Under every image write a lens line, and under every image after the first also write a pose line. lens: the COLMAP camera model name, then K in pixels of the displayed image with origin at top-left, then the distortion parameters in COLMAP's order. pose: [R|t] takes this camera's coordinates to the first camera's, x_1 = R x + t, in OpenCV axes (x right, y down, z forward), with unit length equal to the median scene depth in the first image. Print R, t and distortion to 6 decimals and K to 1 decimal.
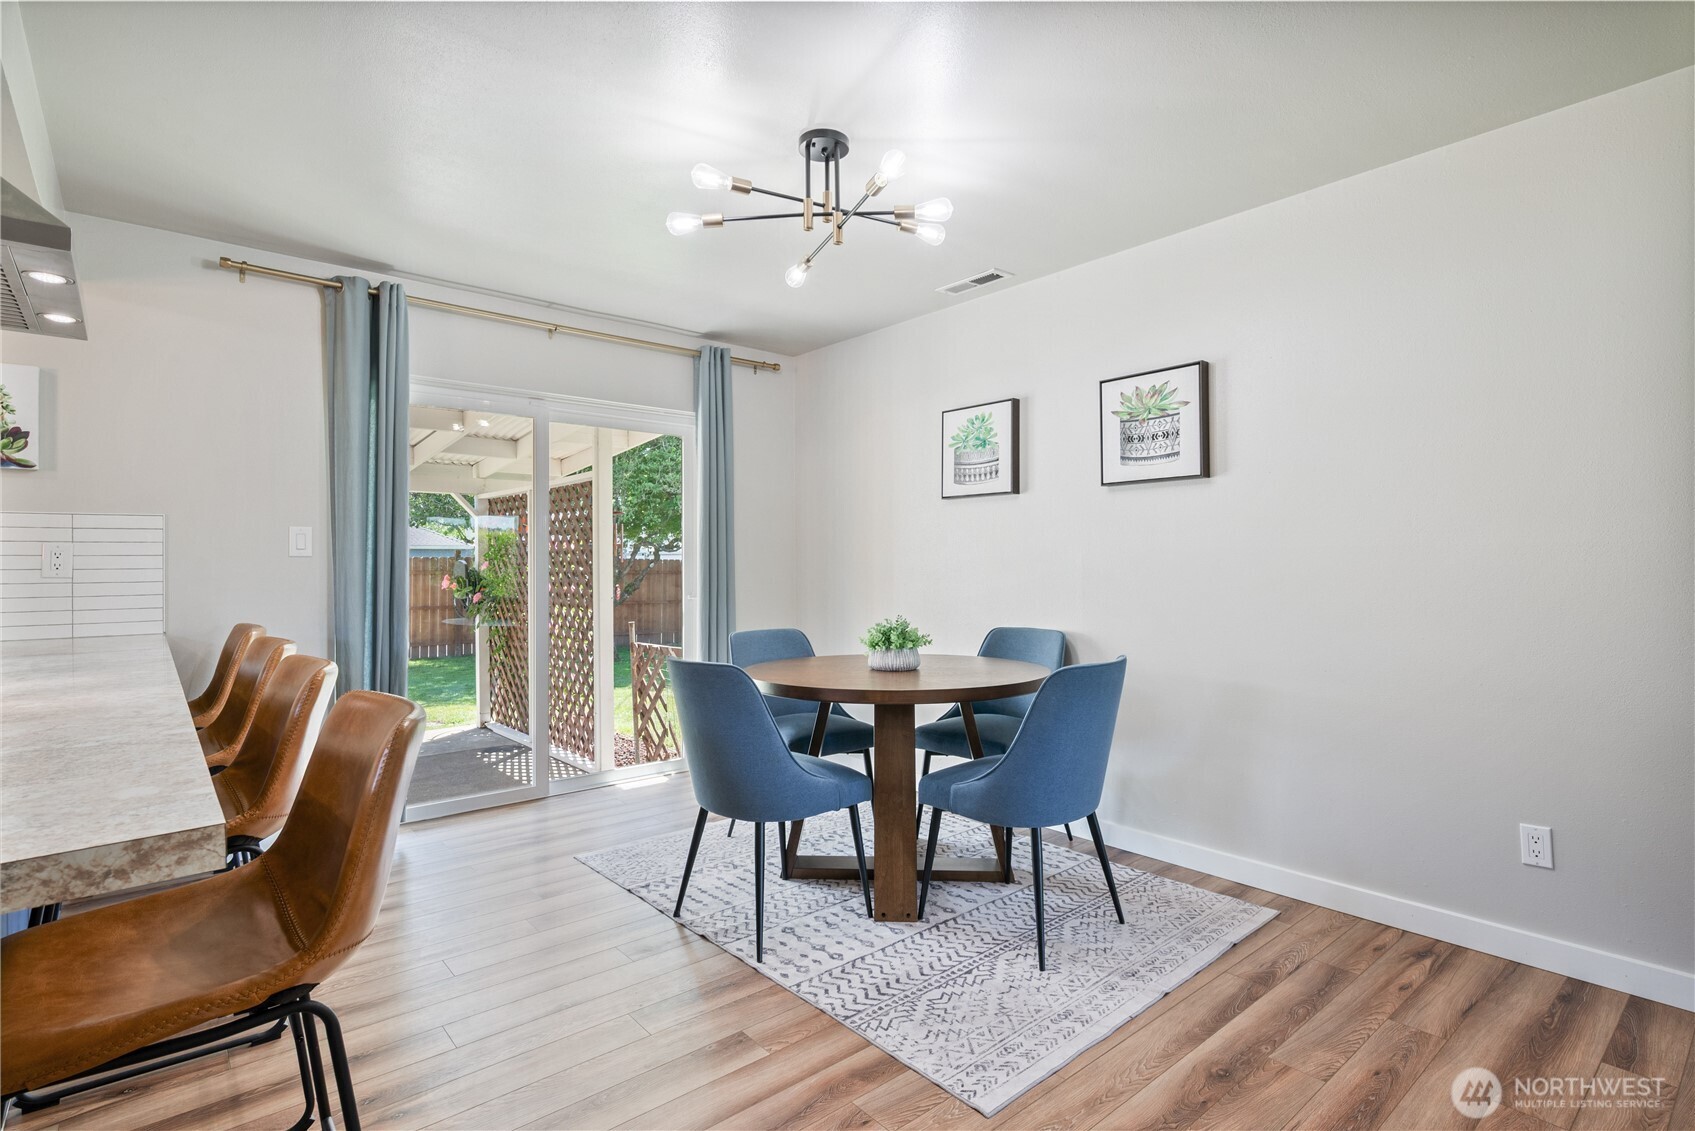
lens RADIAL K [[808.4, 0, 847.0], [0, 808.4, 567.5], [0, 0, 1]] dist [-0.001884, -0.000145]
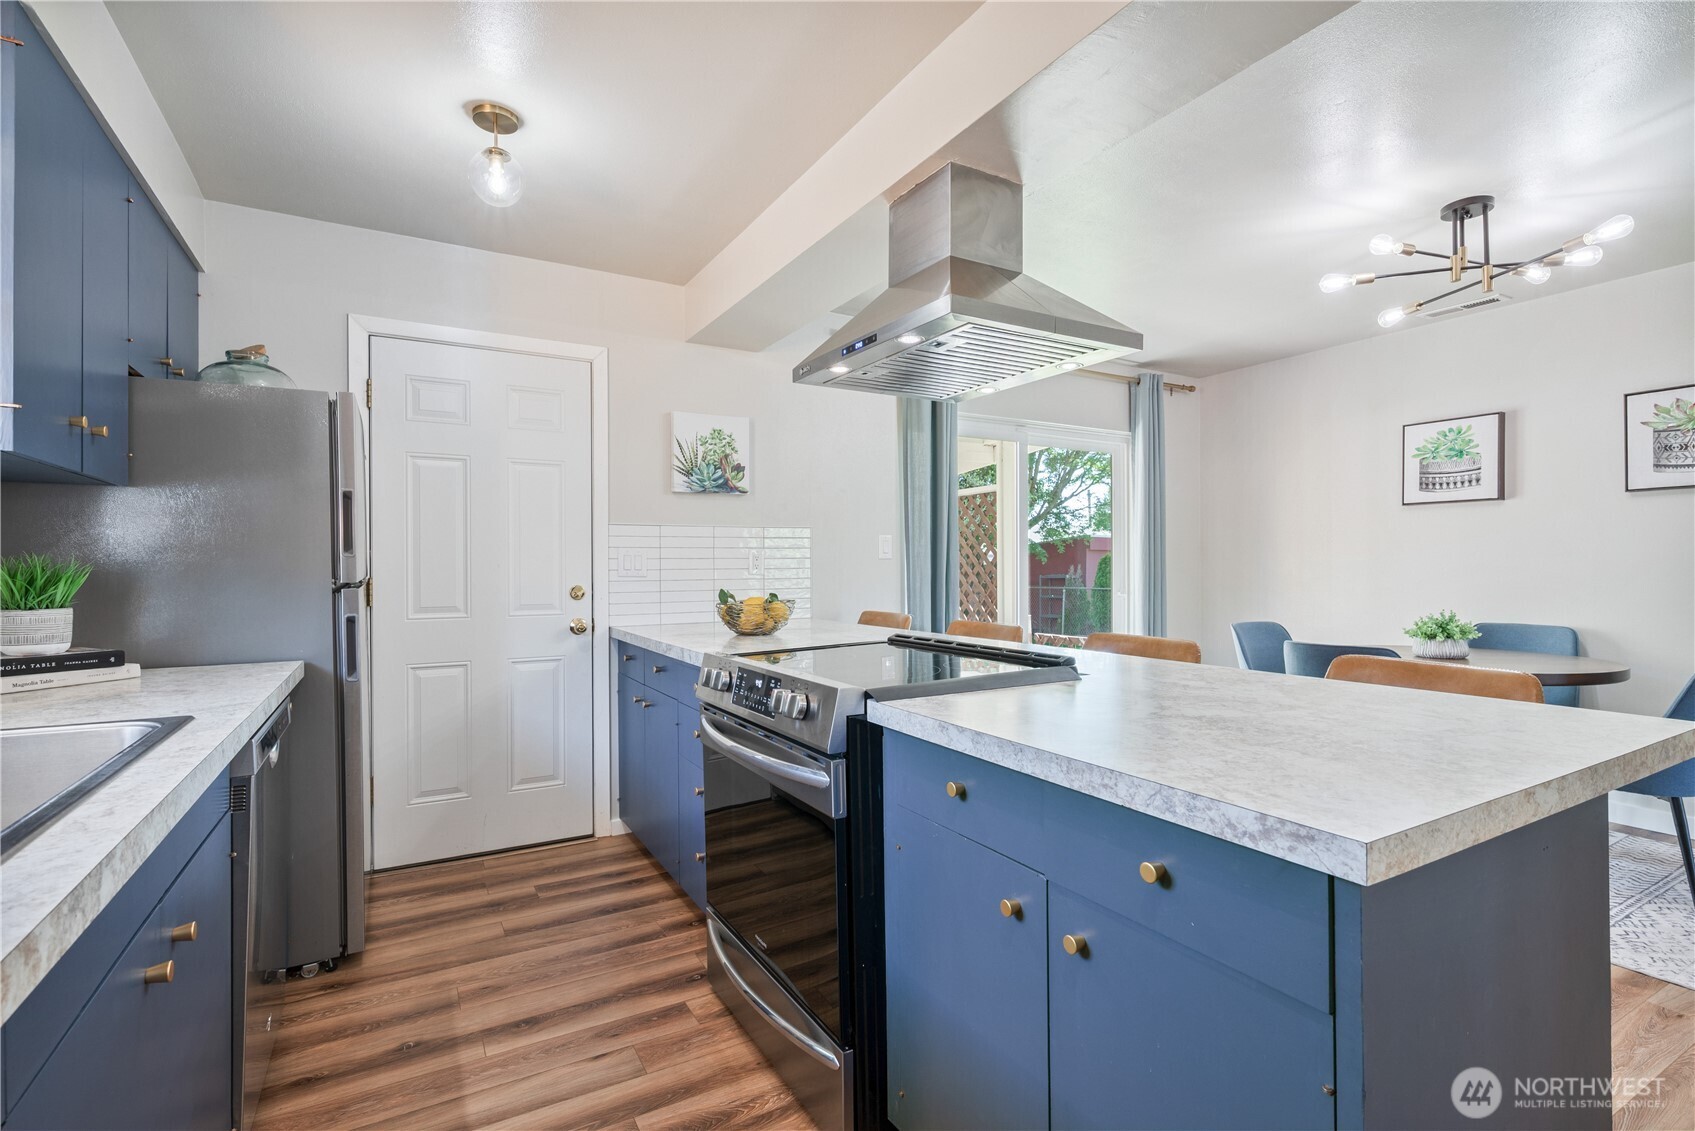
lens RADIAL K [[764.2, 0, 847.8], [0, 764.2, 566.3], [0, 0, 1]] dist [-0.010958, 0.000317]
pose [[0.979645, 0.001183, -0.200733, -0.501186], [-0.001729, 0.999995, -0.002544, 0.001636], [0.200729, 0.002839, 0.979643, -0.187498]]
